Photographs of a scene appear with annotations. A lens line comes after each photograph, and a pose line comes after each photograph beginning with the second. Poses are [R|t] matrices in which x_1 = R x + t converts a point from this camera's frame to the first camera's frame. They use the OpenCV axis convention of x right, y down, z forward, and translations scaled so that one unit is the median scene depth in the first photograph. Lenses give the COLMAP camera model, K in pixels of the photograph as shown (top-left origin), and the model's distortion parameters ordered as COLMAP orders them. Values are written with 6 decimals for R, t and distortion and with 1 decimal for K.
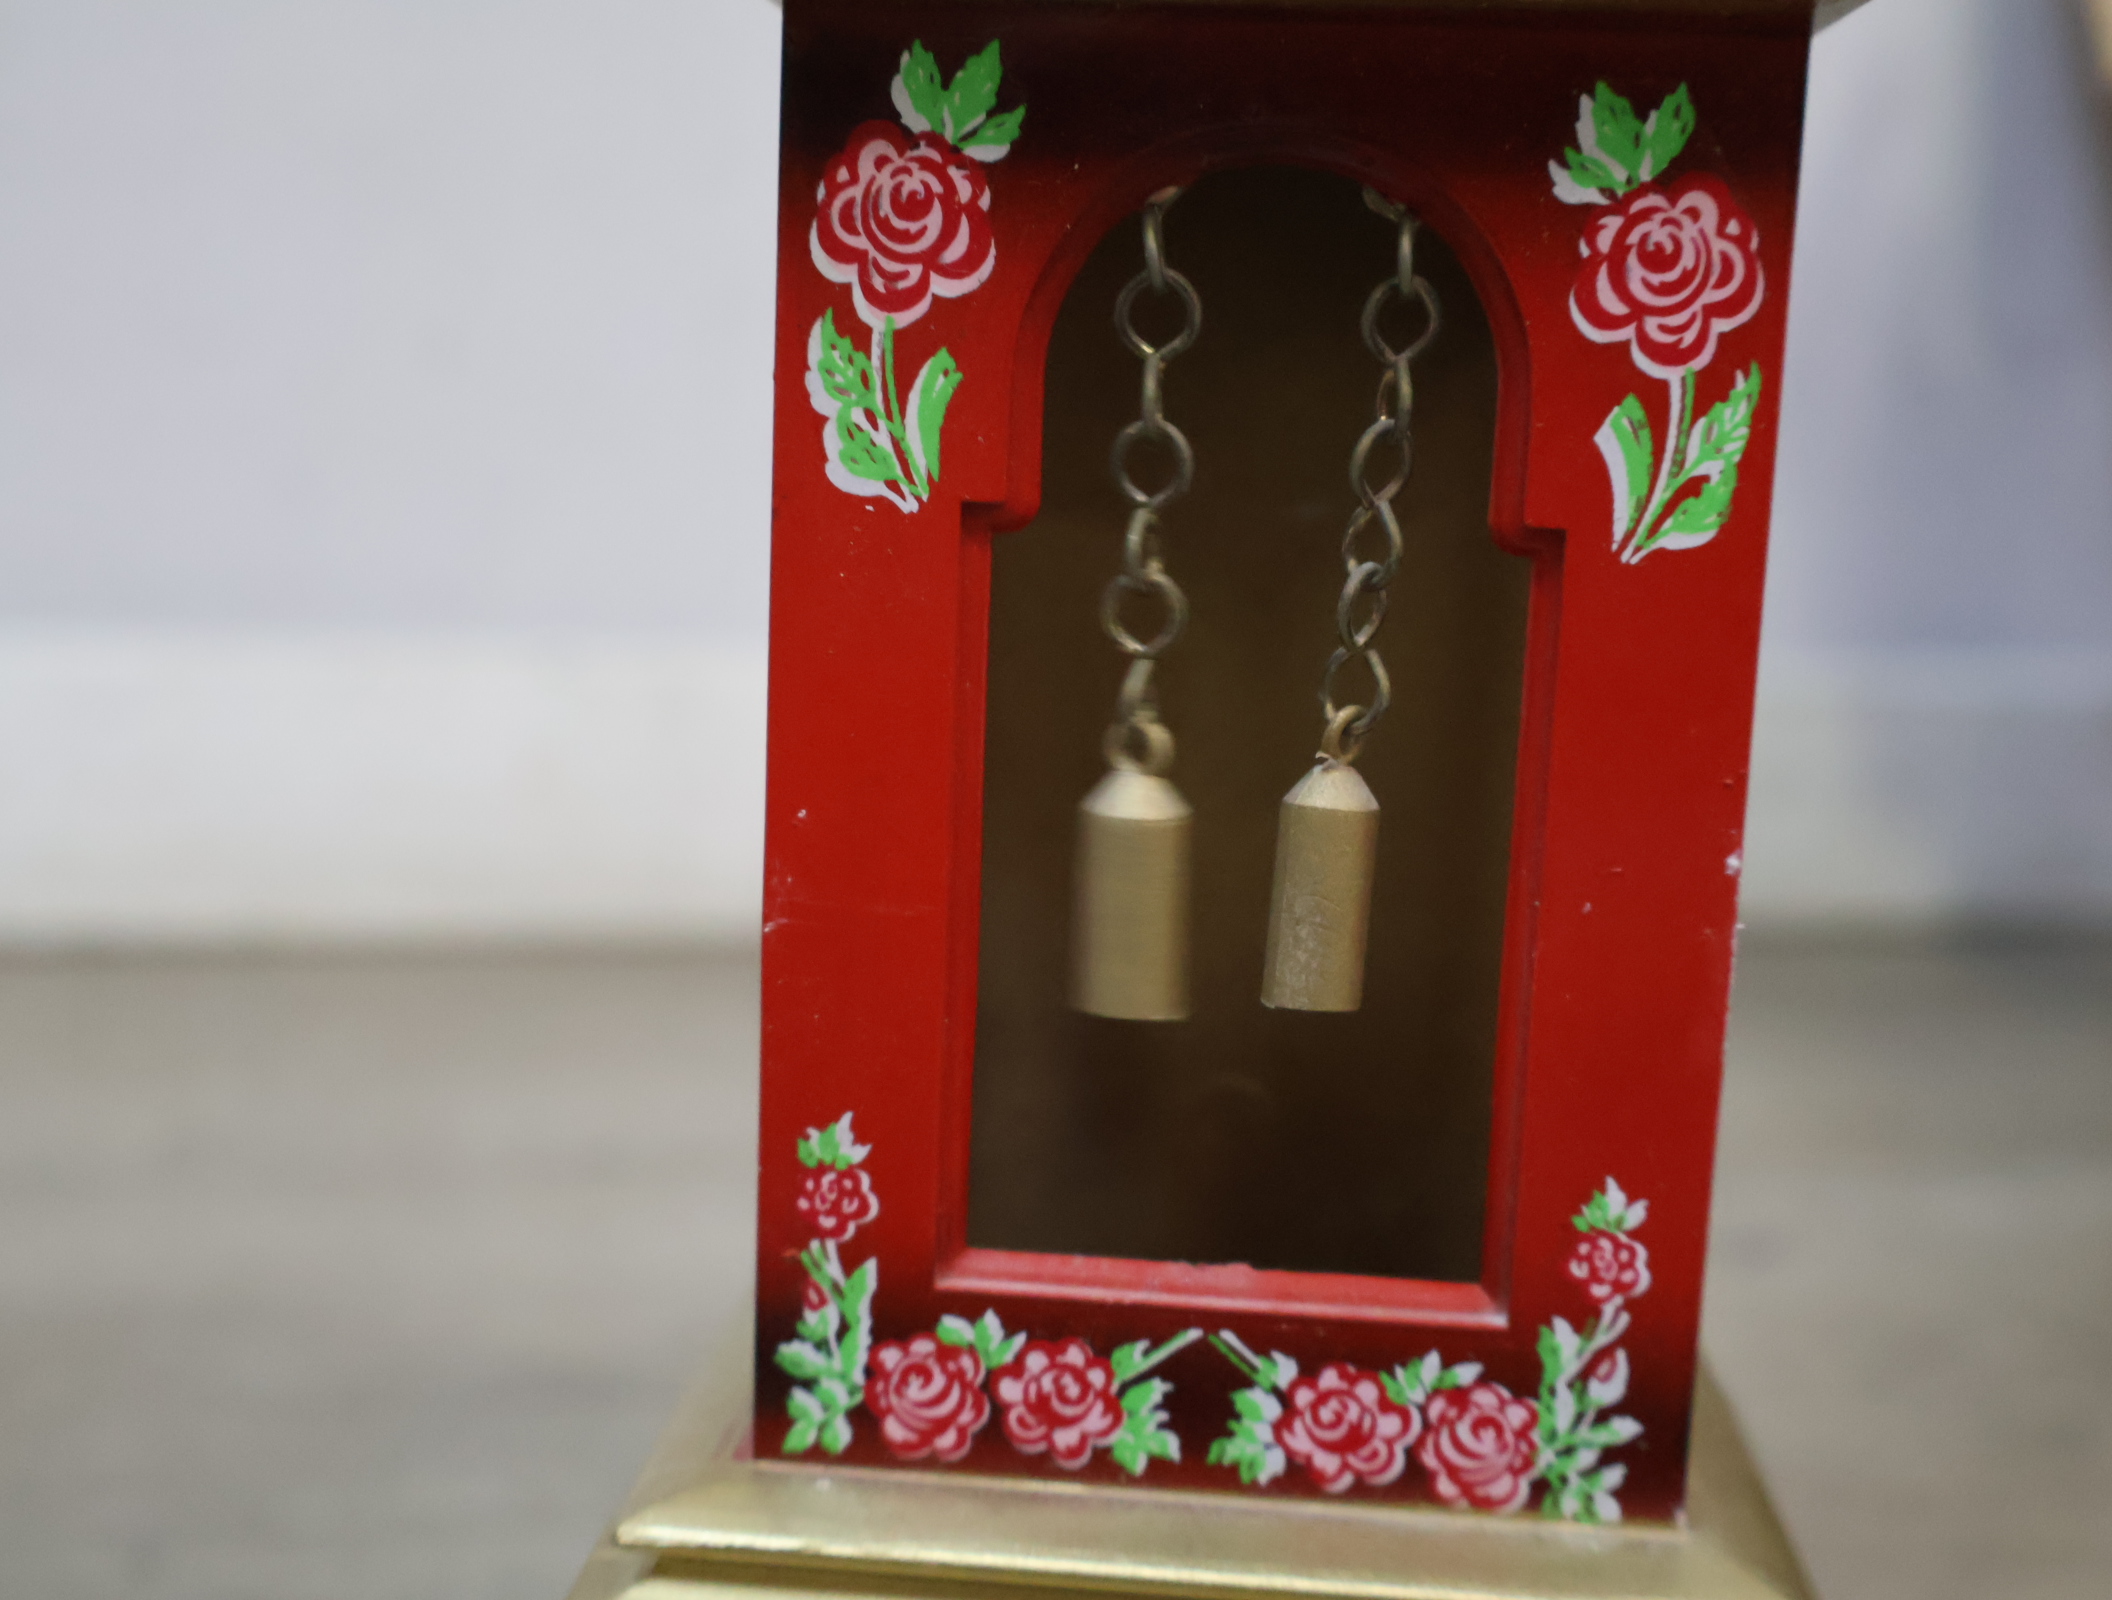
lens RADIAL K [[2469.7, 0, 1054.3], [0, 2469.7, 786.8], [0, 0, 1]] dist [0.001191, 0.000000]
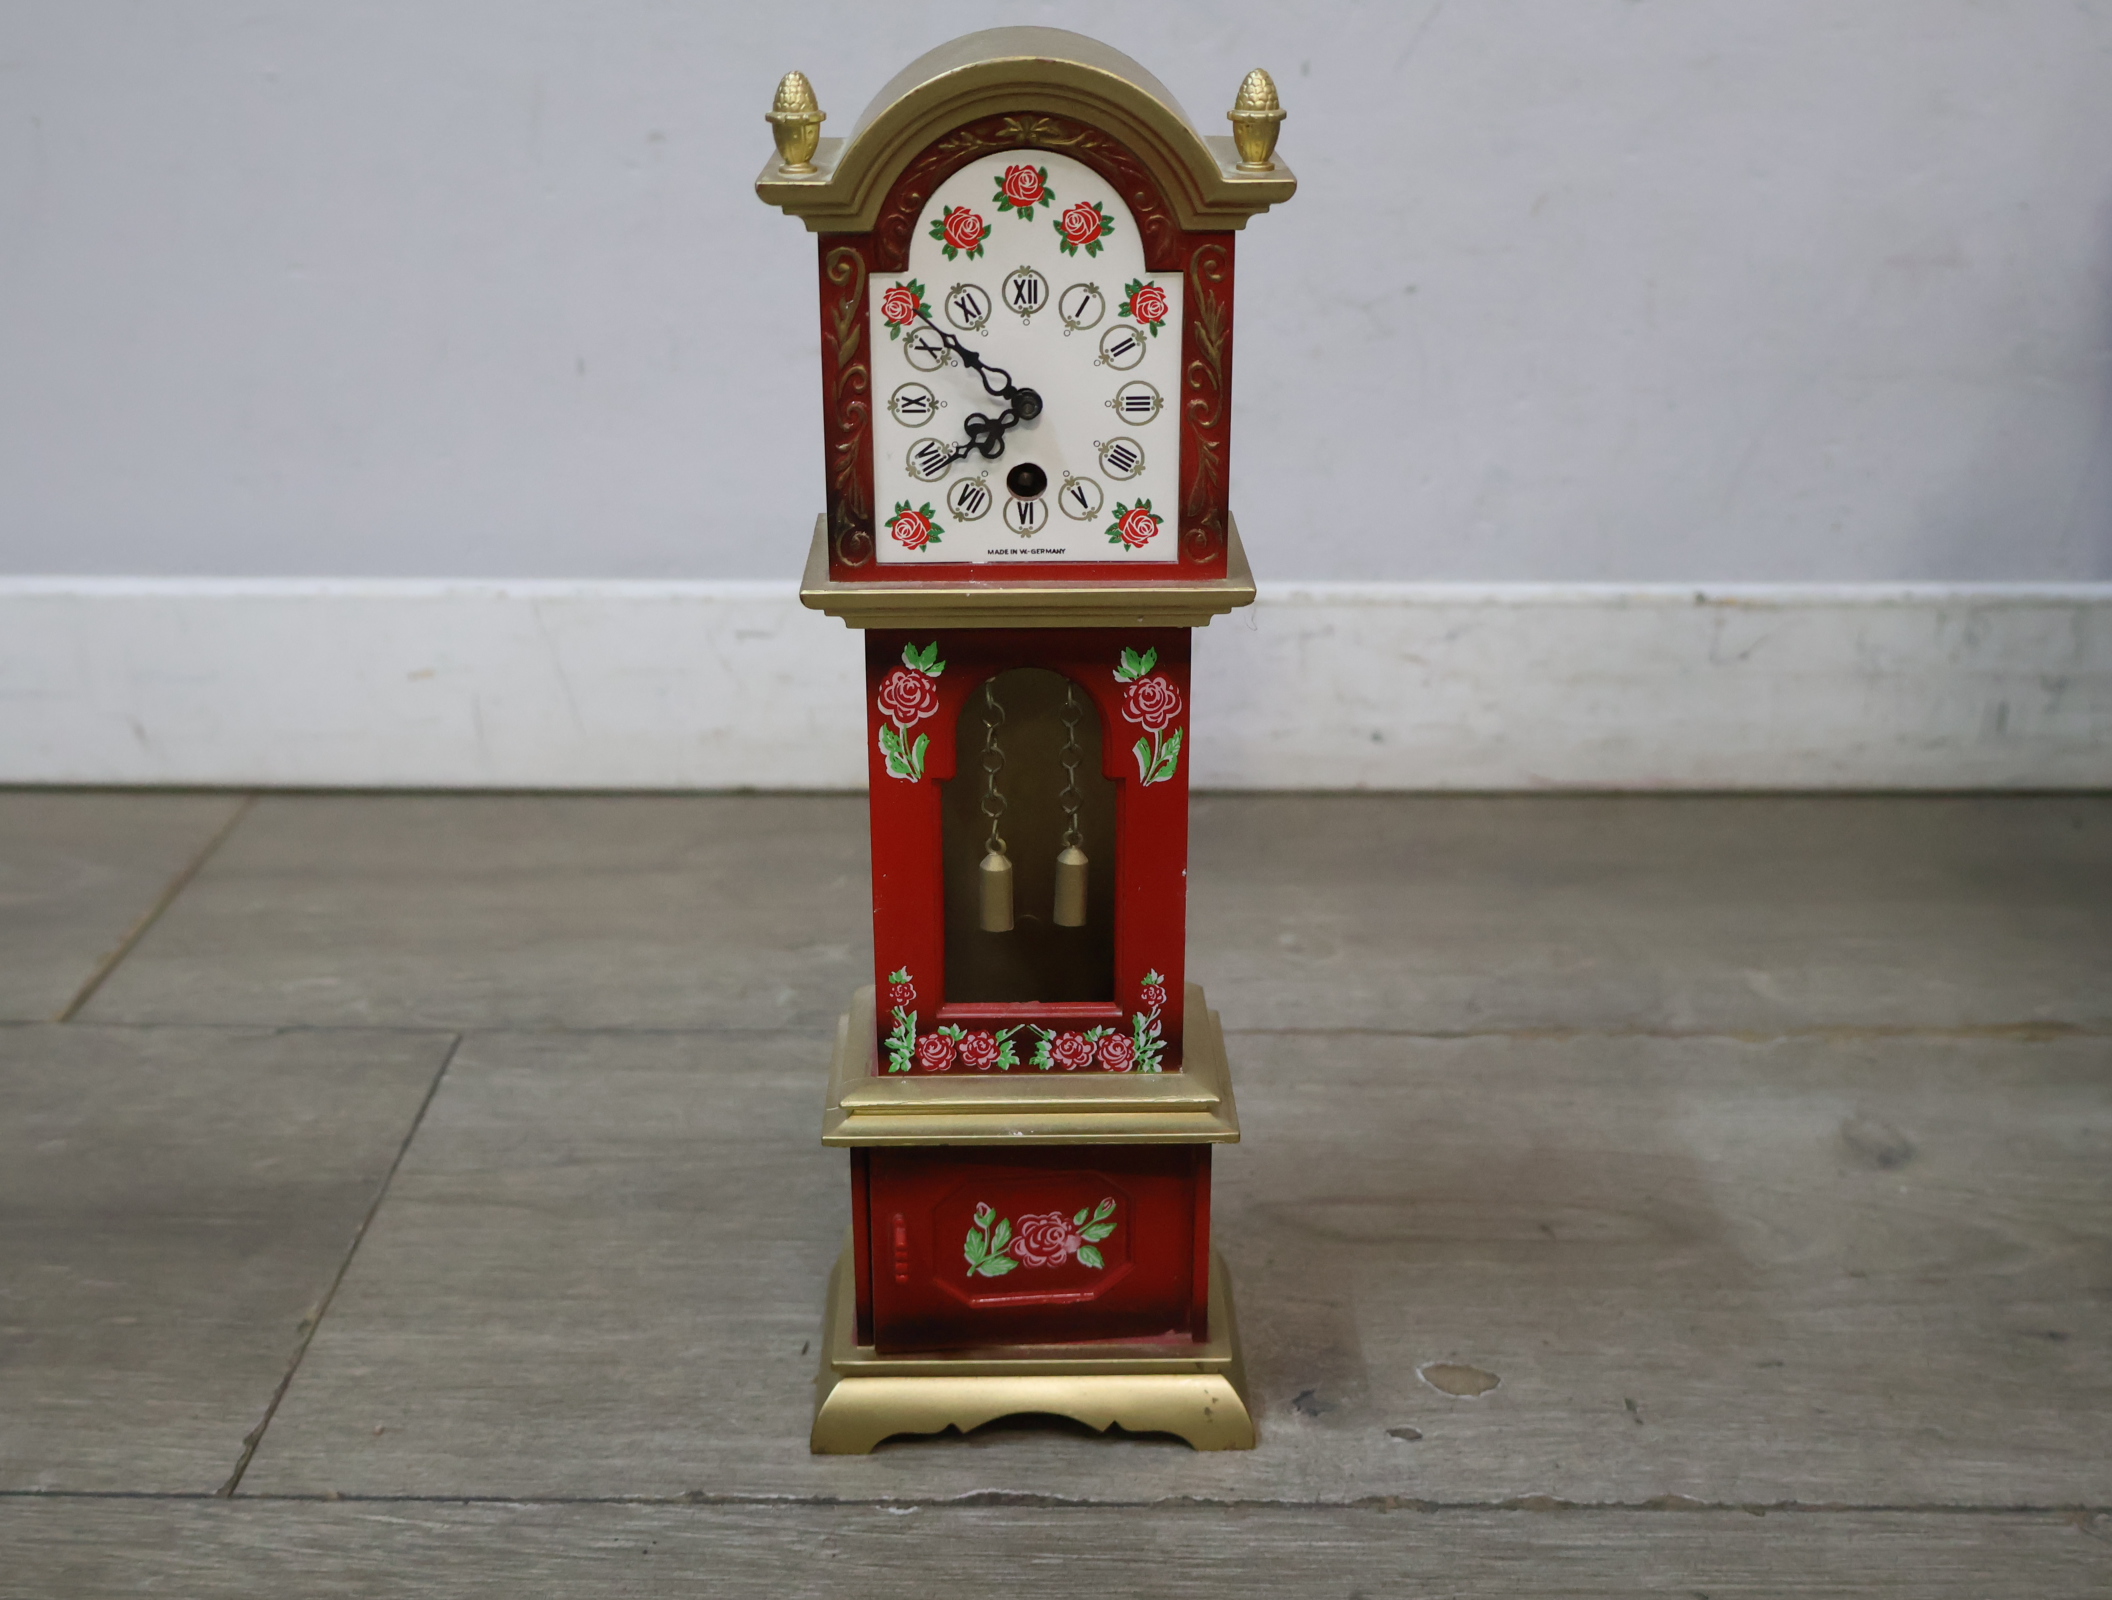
lens RADIAL K [[2469.7, 0, 1070.0], [0, 2469.7, 794.8], [0, 0, 1]] dist [0.001191, 0.000000]
pose [[0.993141, -0.076376, 0.088526, -0.134928], [0.055113, 0.973566, 0.221658, -0.738315], [-0.103116, -0.215259, 0.971098, -1.934355]]
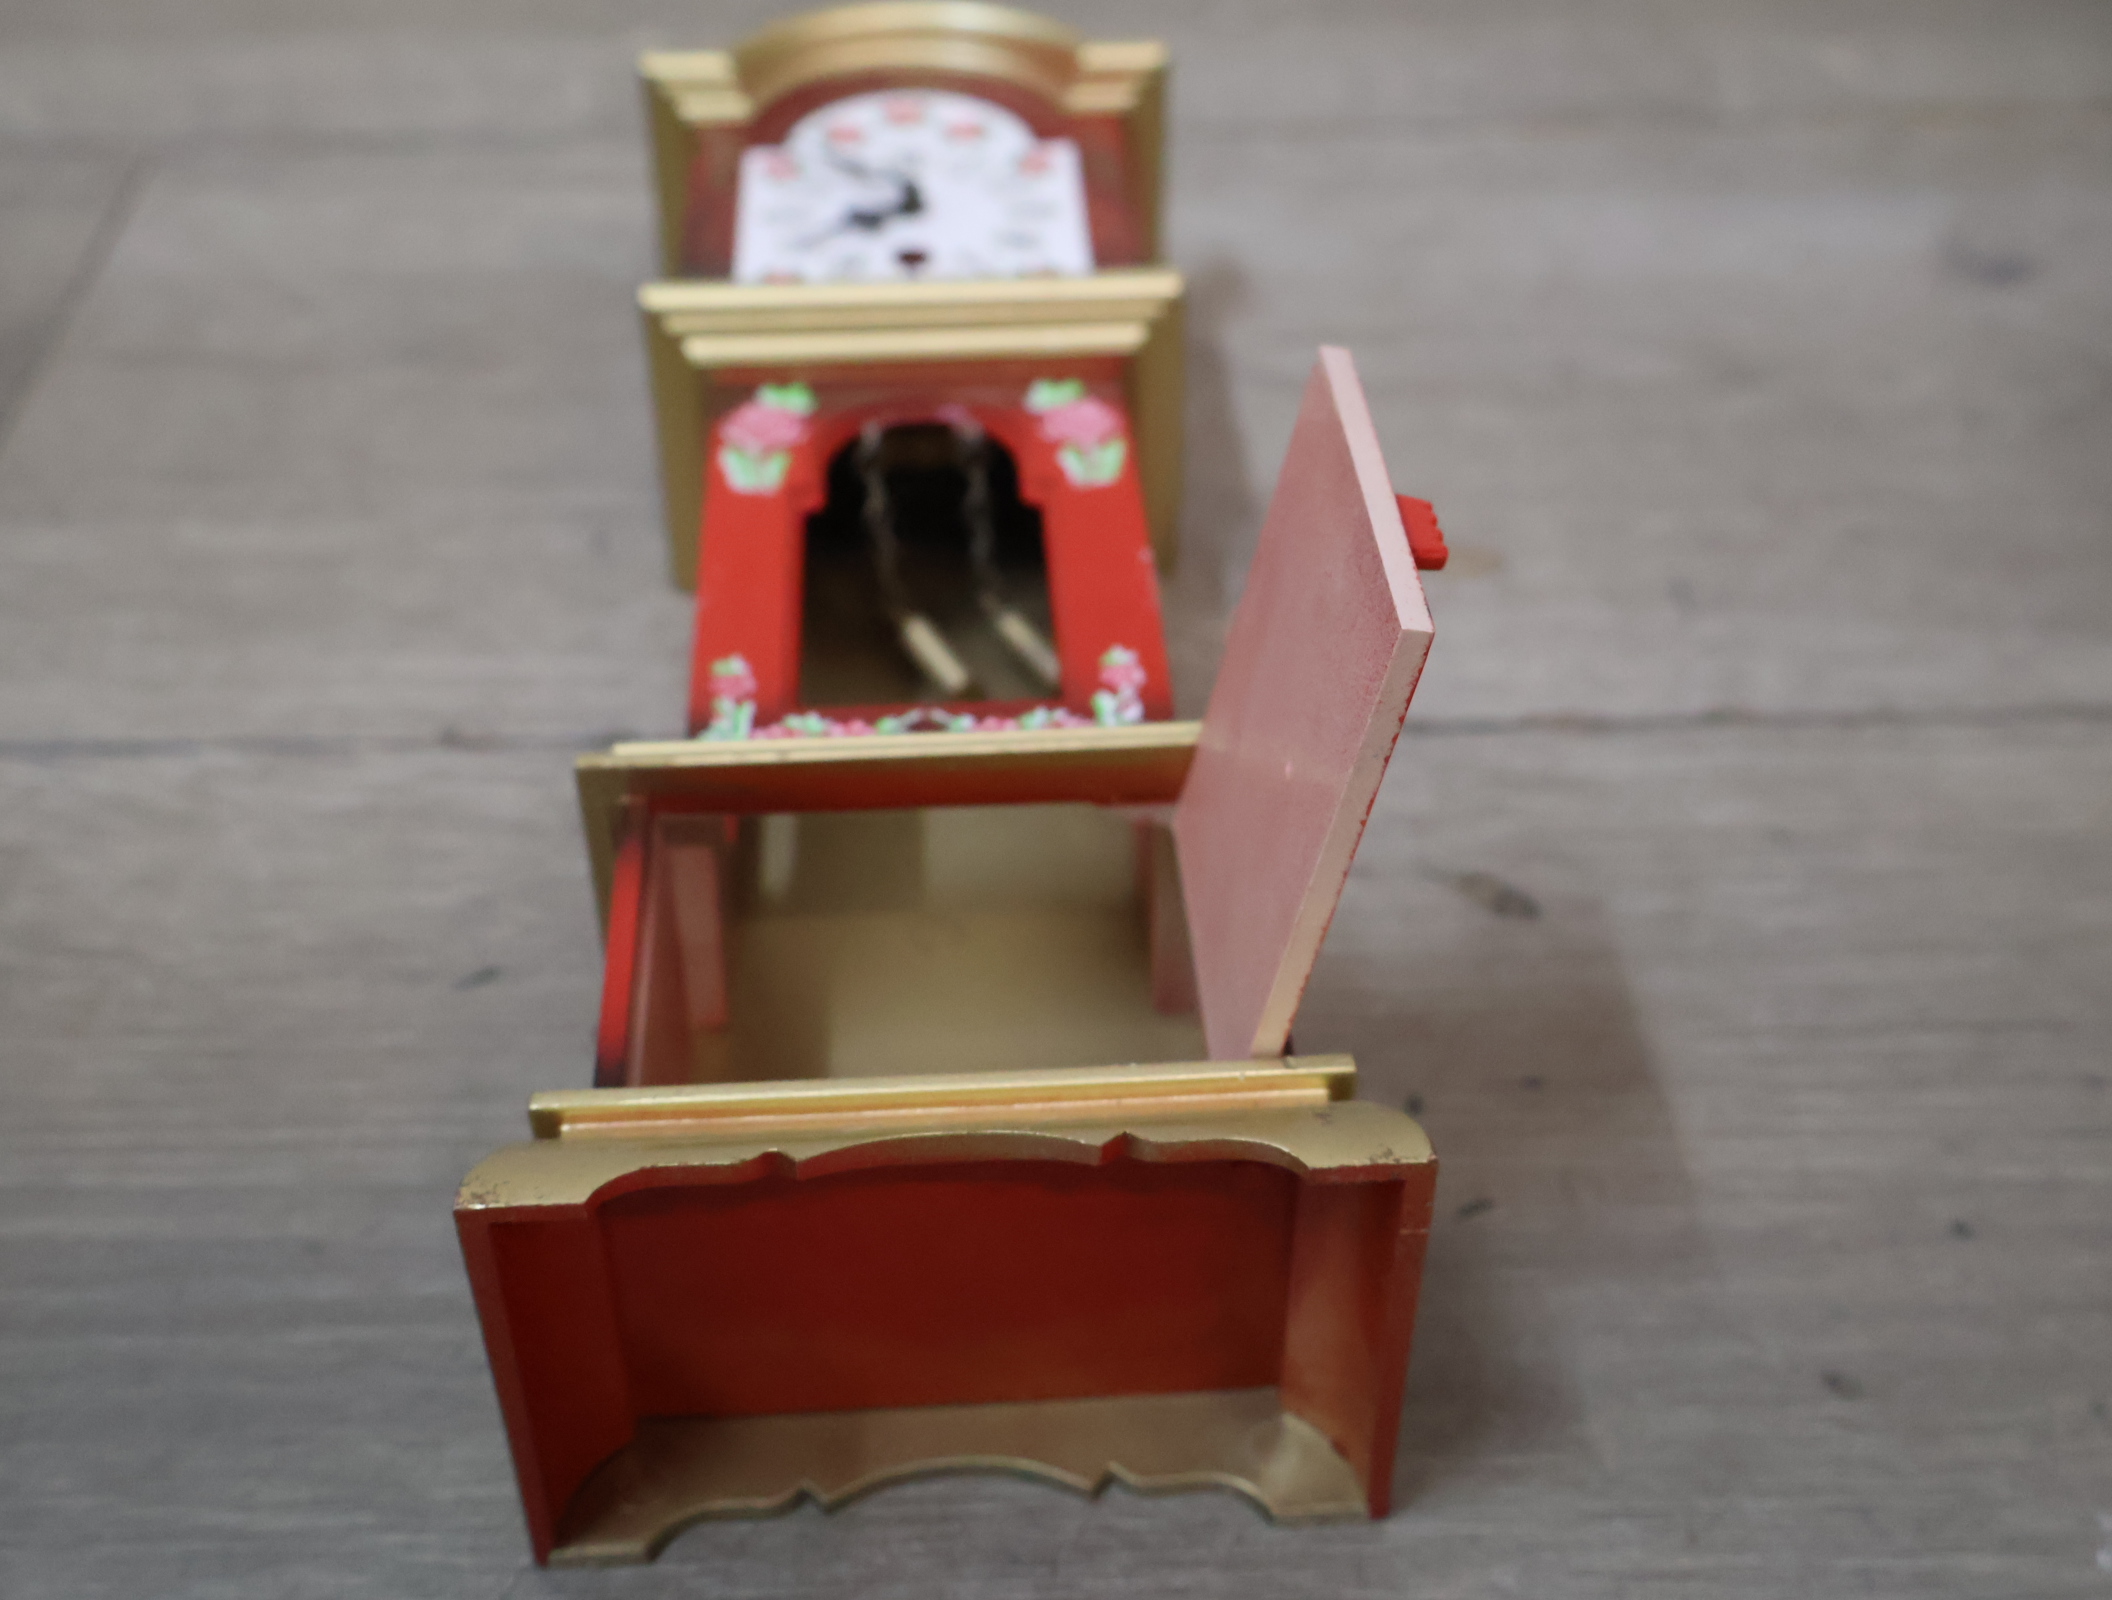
lens RADIAL K [[2469.7, 0, 1082.5], [0, 2469.7, 808.5], [0, 0, 1]] dist [0.001191, 0.000000]
pose [[0.988345, -0.124790, 0.087183, -0.014436], [0.060772, 0.848540, 0.525629, -0.347527], [-0.139572, -0.514205, 0.846234, -1.147228]]
